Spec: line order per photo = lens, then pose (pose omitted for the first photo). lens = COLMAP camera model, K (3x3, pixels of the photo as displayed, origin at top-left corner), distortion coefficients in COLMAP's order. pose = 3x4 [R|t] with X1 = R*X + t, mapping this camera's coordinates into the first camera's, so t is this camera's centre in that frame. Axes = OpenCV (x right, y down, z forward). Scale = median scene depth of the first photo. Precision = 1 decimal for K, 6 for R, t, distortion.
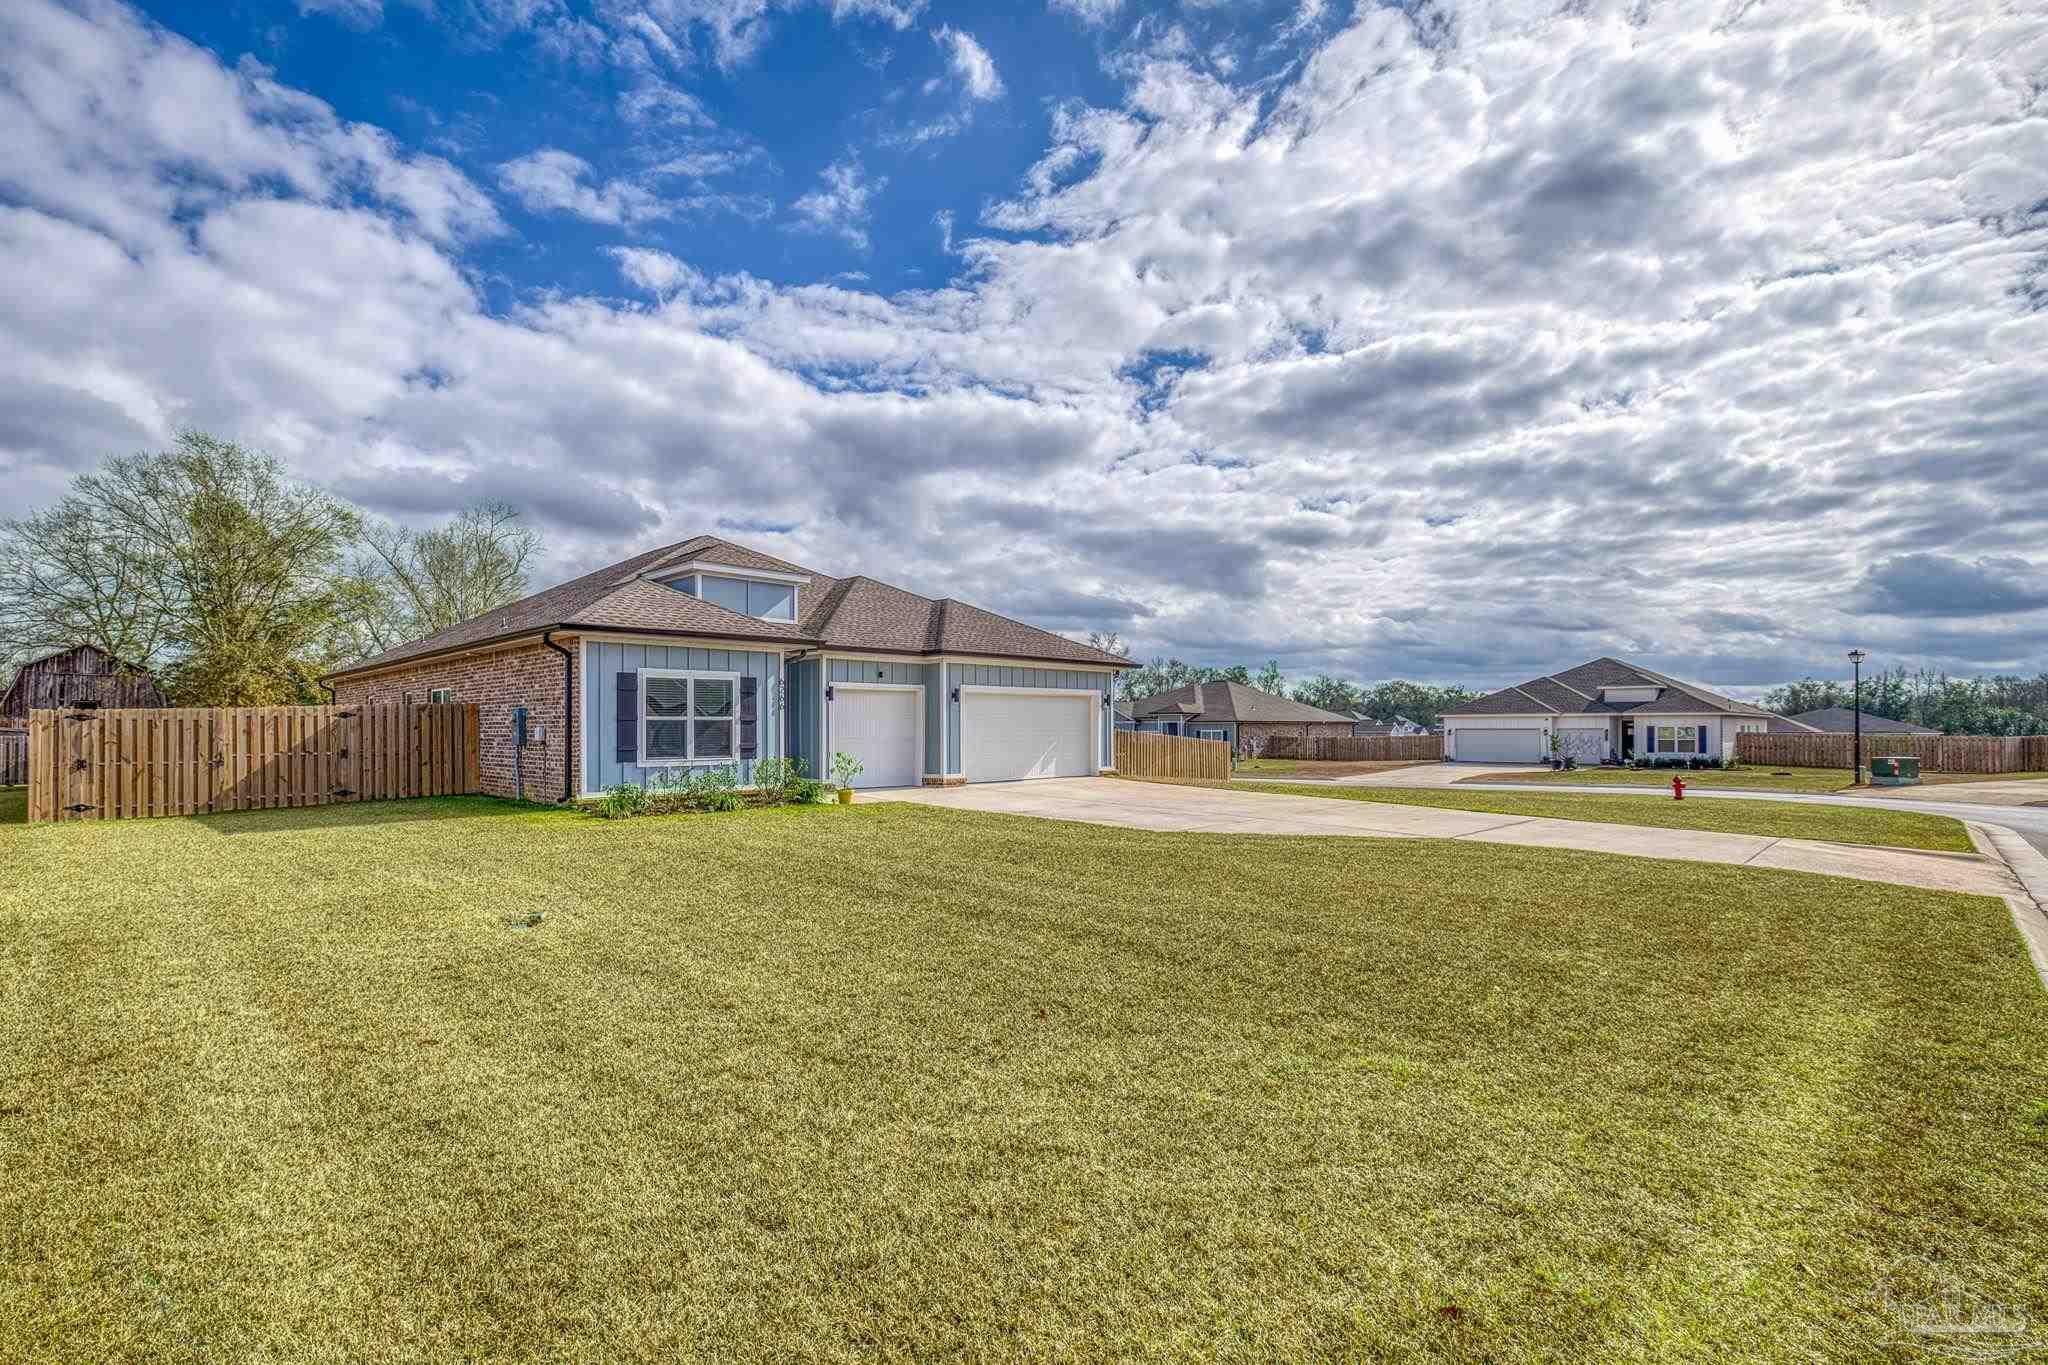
lens RADIAL K [[927.4, 0, 1022.9], [0, 927.4, 747.9], [0, 0, 1]] dist [0.001538, 0.000657]
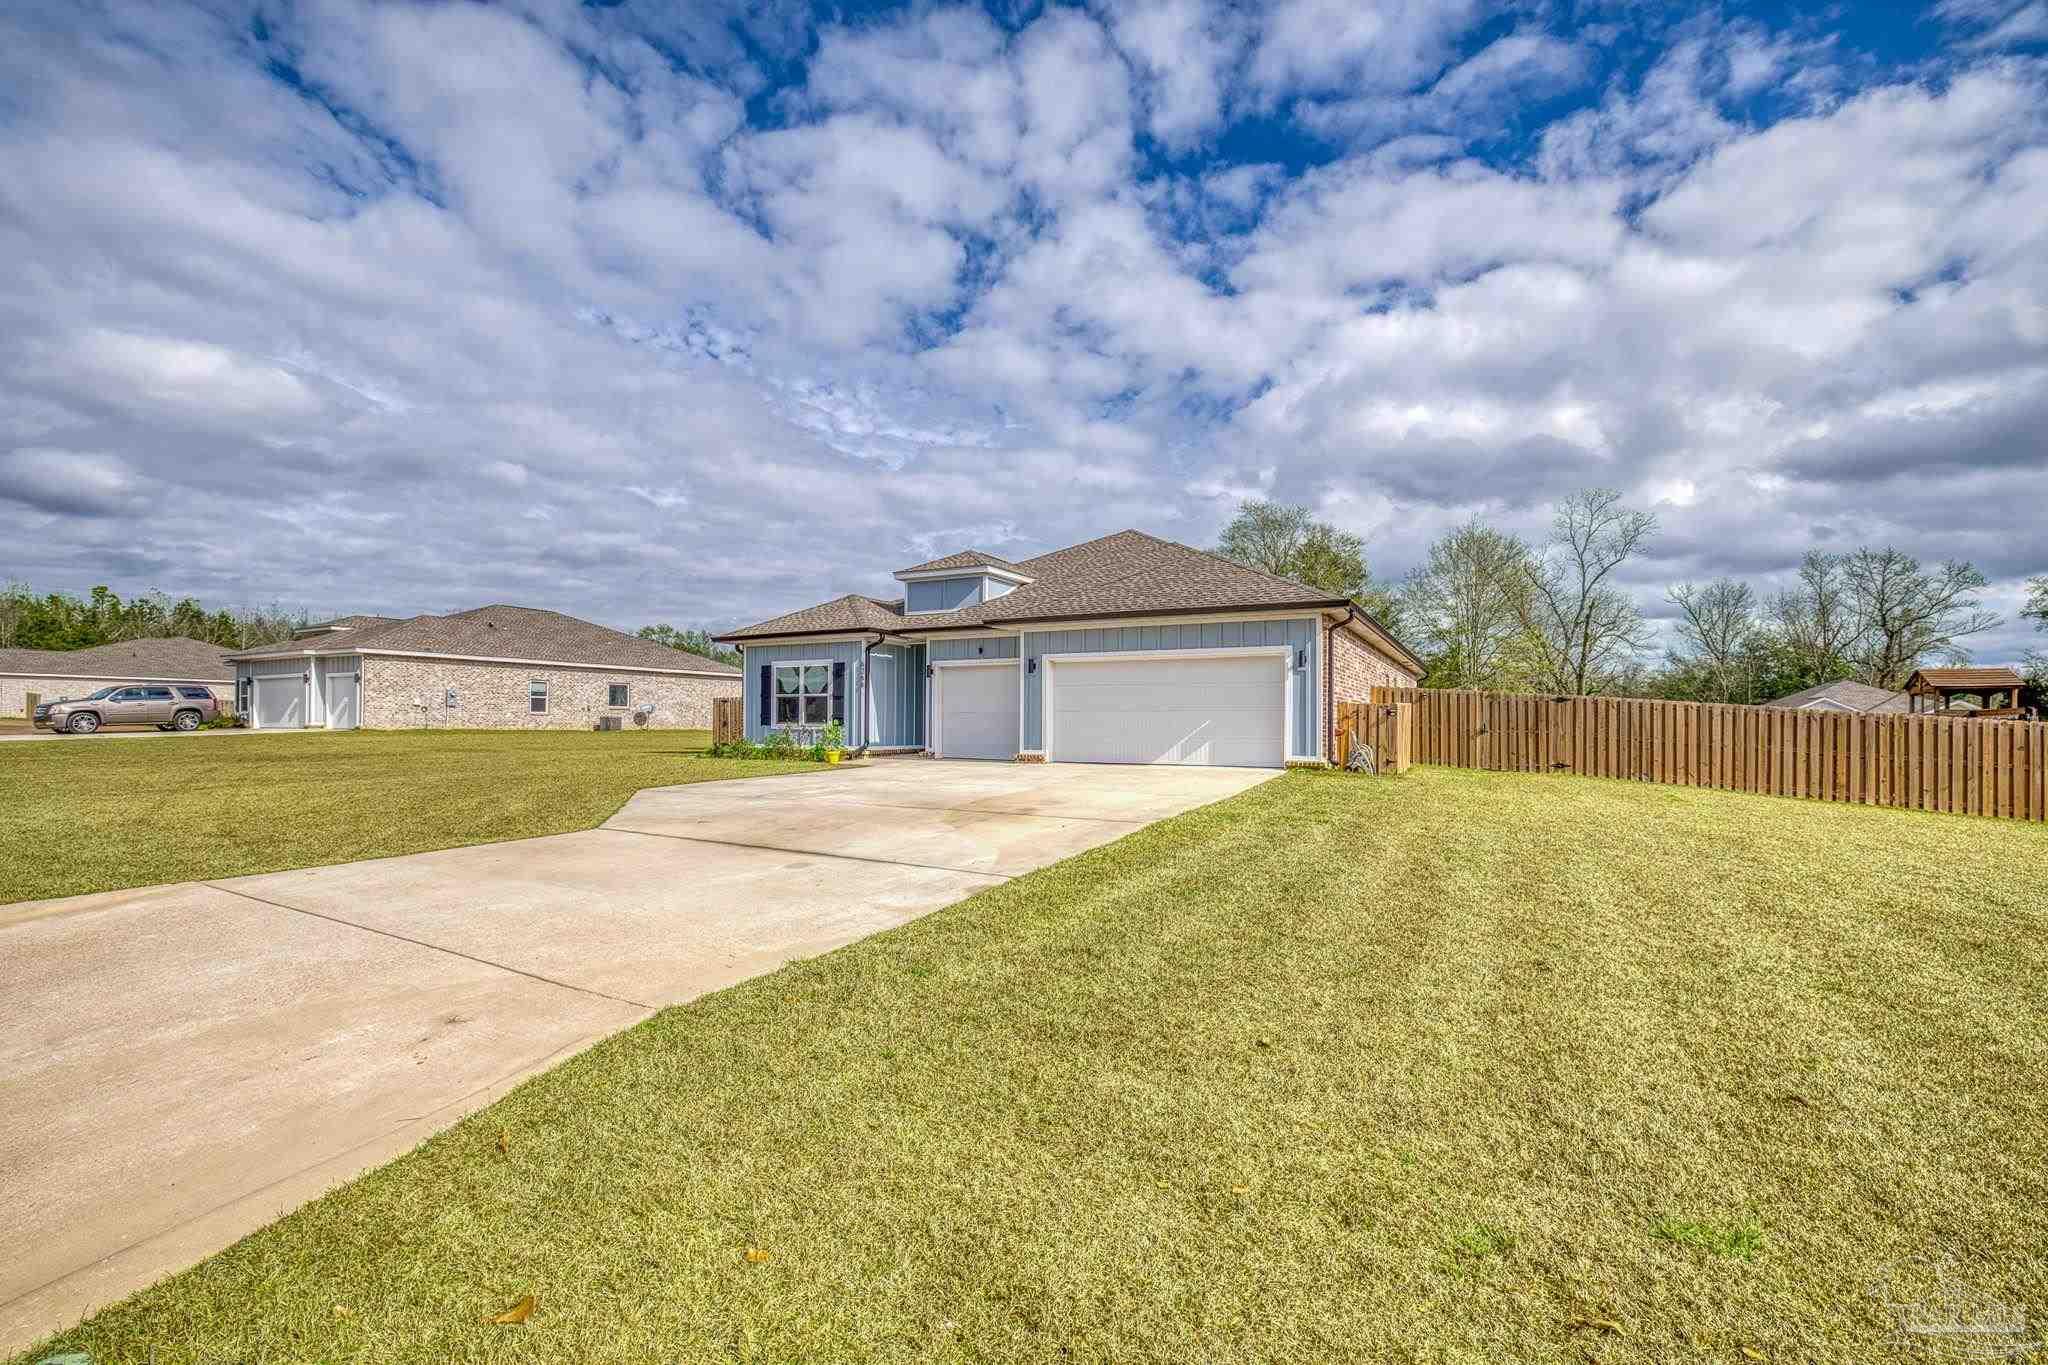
lens RADIAL K [[869.5, 0, 1007.1], [0, 869.5, 713.5], [0, 0, 1]] dist [-0.002213, 0.000161]
pose [[0.253454, -0.010250, -0.967293, 0.929022], [-0.029716, 0.999389, -0.018377, 0.009640], [0.966891, 0.033402, 0.252994, 0.920944]]
